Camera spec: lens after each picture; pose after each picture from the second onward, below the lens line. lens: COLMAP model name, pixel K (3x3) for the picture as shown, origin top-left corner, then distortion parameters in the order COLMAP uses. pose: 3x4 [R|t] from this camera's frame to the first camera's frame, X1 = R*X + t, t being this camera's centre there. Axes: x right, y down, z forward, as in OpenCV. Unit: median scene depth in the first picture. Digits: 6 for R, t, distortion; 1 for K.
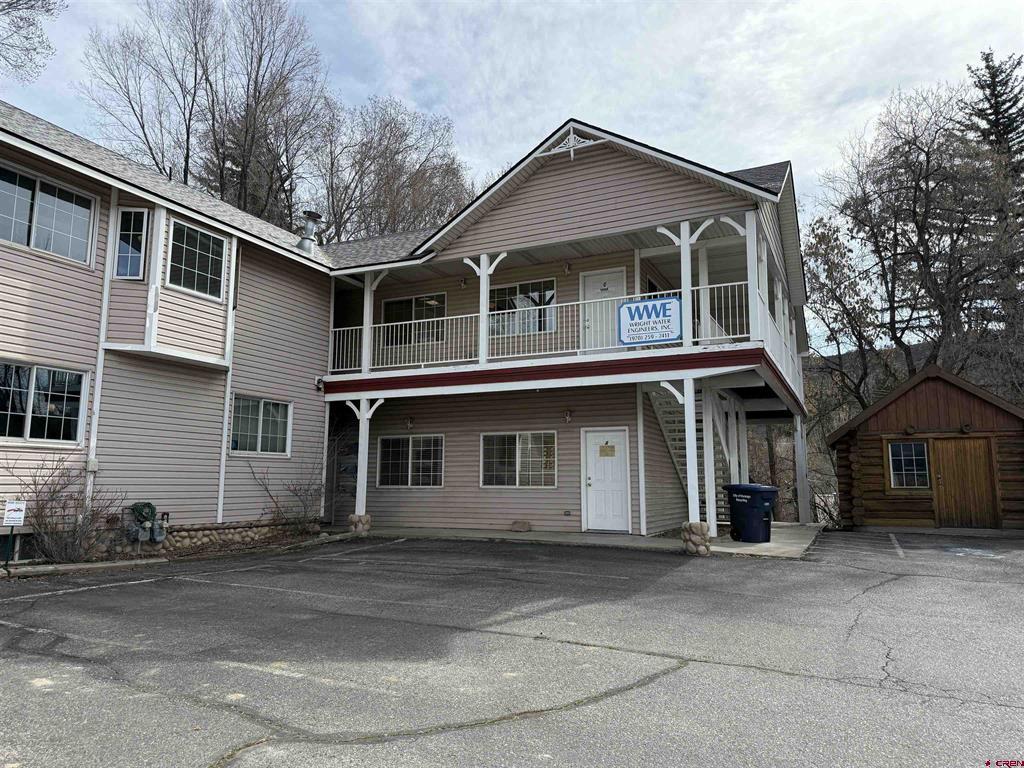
lens RADIAL K [[712.2, 0, 512.0], [0, 712.2, 384.0], [0, 0, 1]] dist [0.112964, -0.158796]
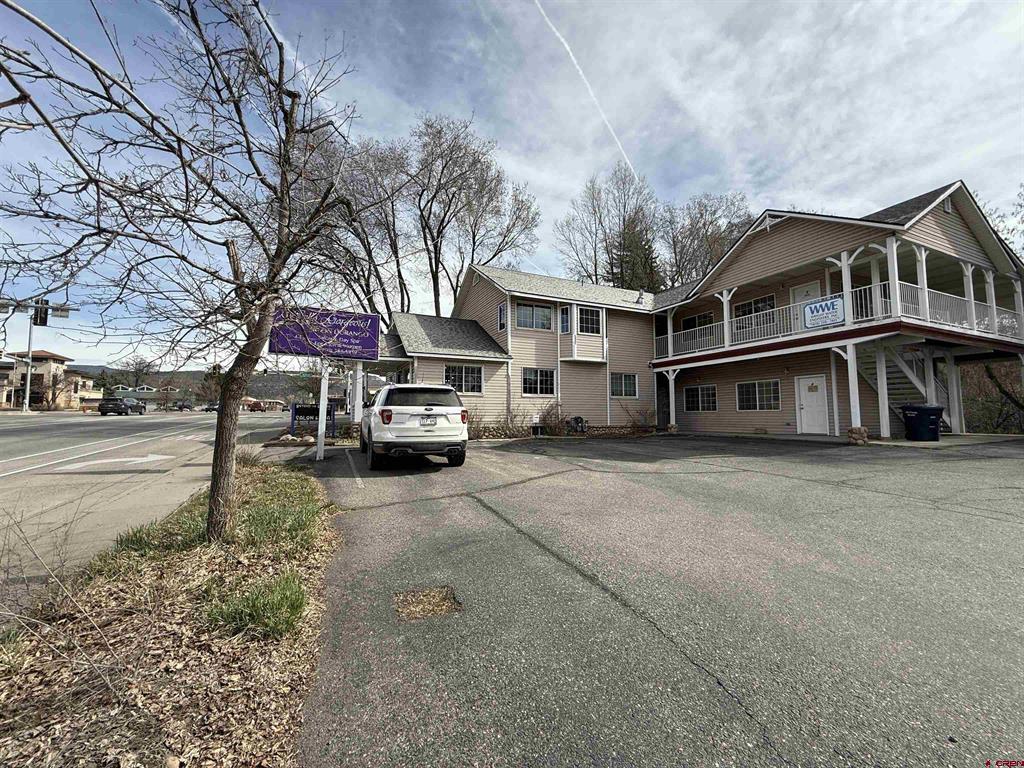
lens RADIAL K [[408.4, 0, 512.0], [0, 408.4, 384.0], [0, 0, 1]] dist [0.000661, 0.000016]
pose [[0.766757, -0.057372, -0.639369, 0.212968], [0.094704, 0.995210, 0.024271, -0.011491], [0.634913, -0.079161, 0.768517, -0.232537]]
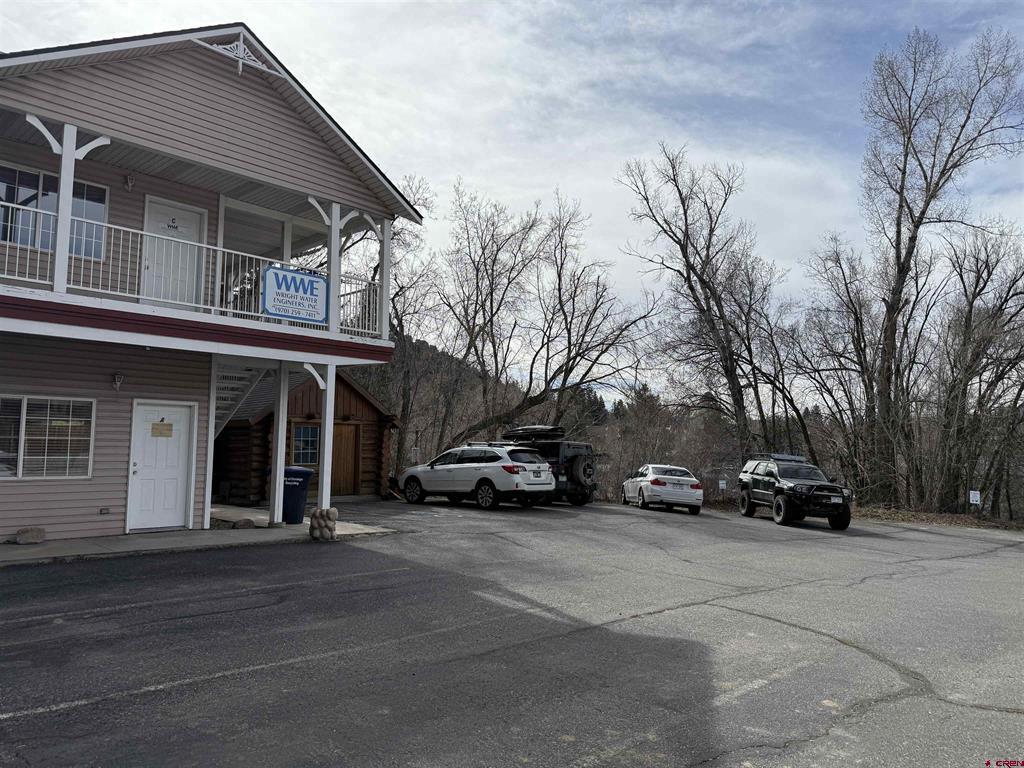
lens RADIAL K [[712.2, 0, 512.0], [0, 712.2, 384.0], [0, 0, 1]] dist [0.112964, -0.158796]
pose [[0.311000, 0.089844, 0.946154, -0.529534], [-0.139981, 0.988995, -0.047900, 0.027614], [-0.940045, -0.117546, 0.320154, 0.386630]]
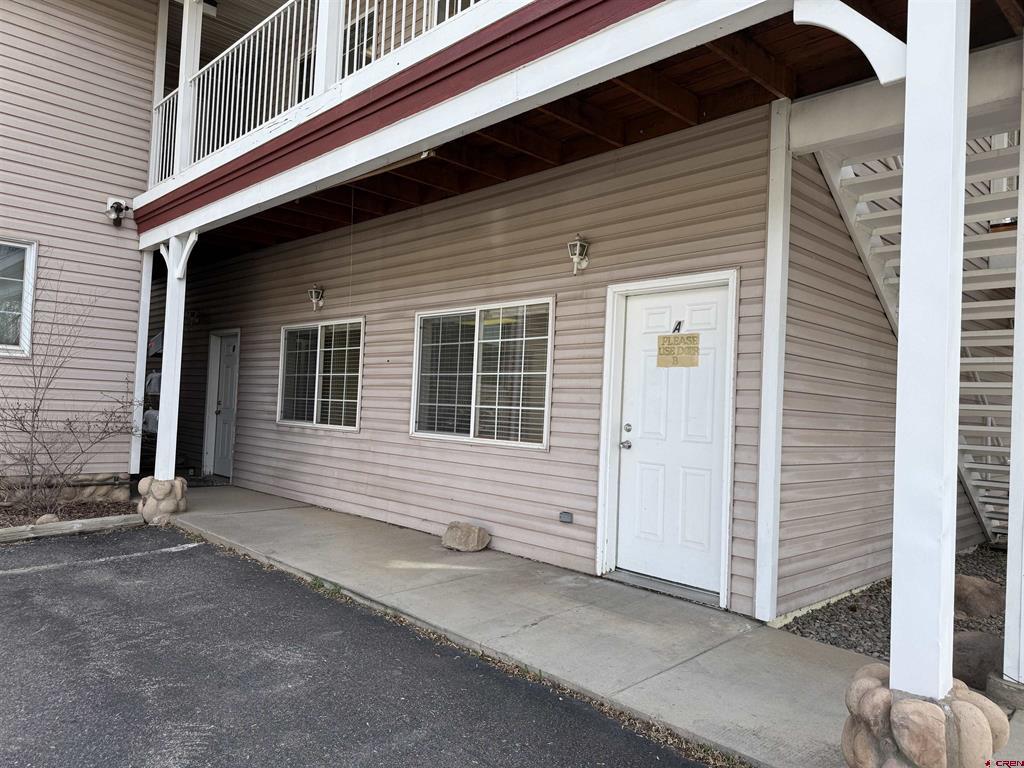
lens RADIAL K [[712.2, 0, 512.0], [0, 712.2, 384.0], [0, 0, 1]] dist [0.112964, -0.158796]
pose [[0.934650, 0.025829, -0.354630, 0.184810], [0.008904, 0.995345, 0.095962, 0.078283], [0.355458, -0.092849, 0.930069, 0.670301]]
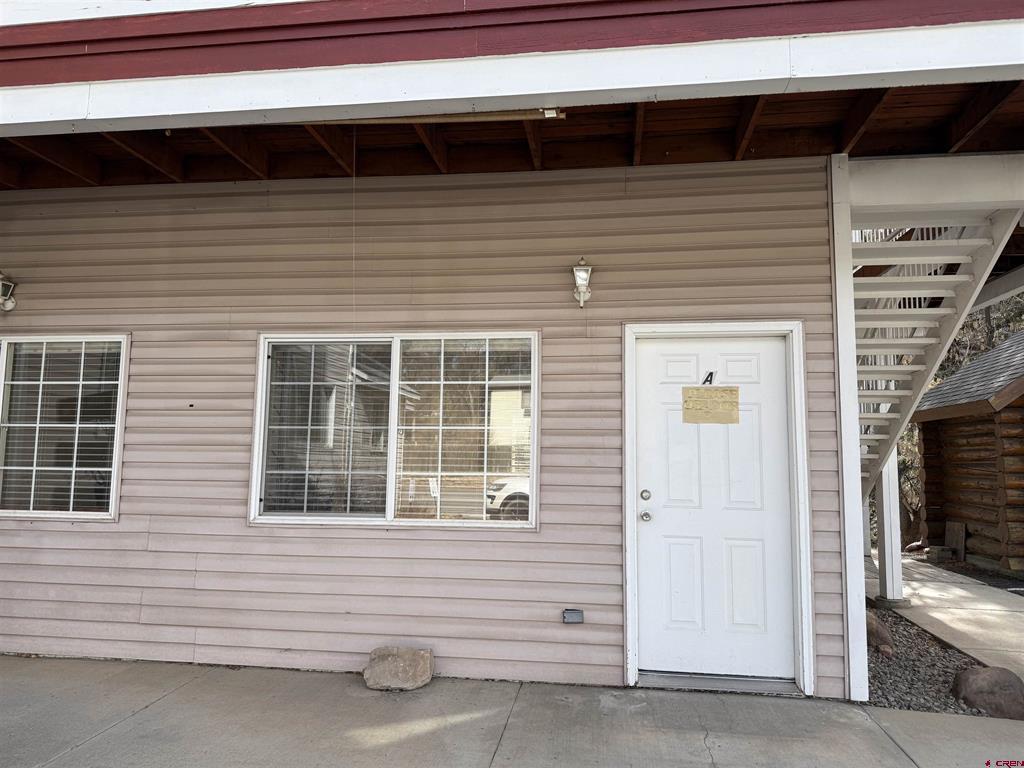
lens RADIAL K [[682.0, 0, 523.1], [0, 682.0, 402.6], [0, 0, 1]] dist [0.052548, -0.060420]
pose [[0.952118, 0.044777, 0.302433, -0.028175], [-0.055658, 0.998072, 0.027452, 0.091583], [-0.300621, -0.042970, 0.952775, 0.769467]]
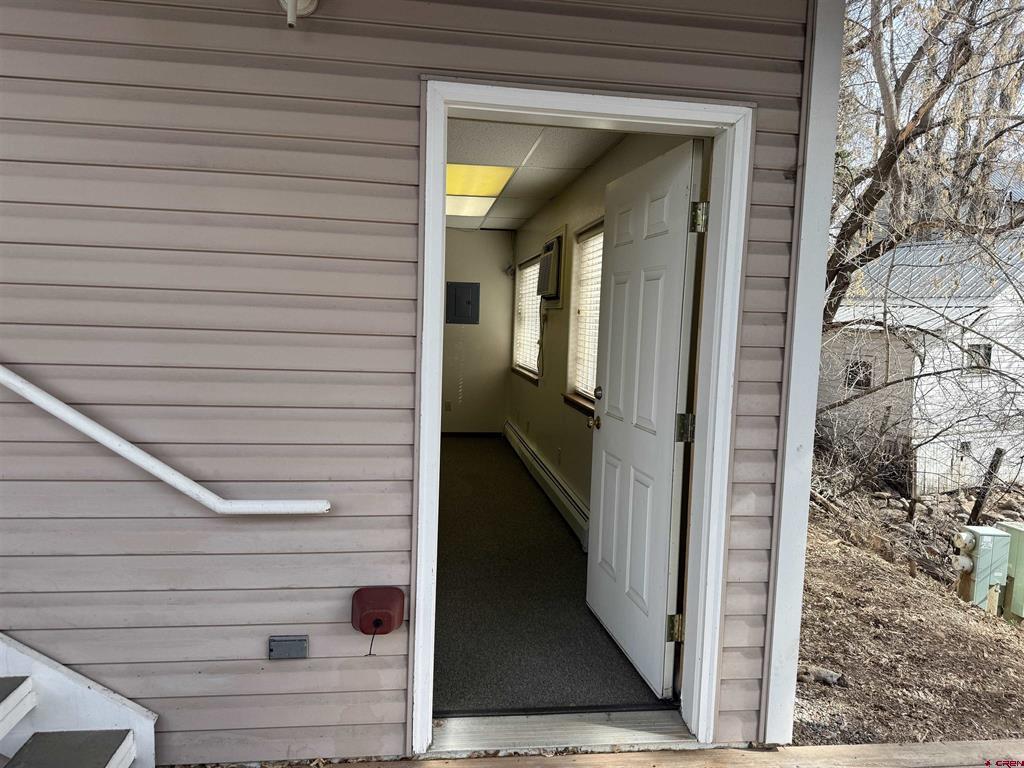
lens RADIAL K [[712.2, 0, 512.0], [0, 712.2, 384.0], [0, 0, 1]] dist [0.112964, -0.158796]
pose [[0.832550, -0.023629, 0.553446, 0.030159], [-0.111015, 0.971704, 0.208487, 0.091578], [-0.542712, -0.235016, 0.806369, 0.890332]]
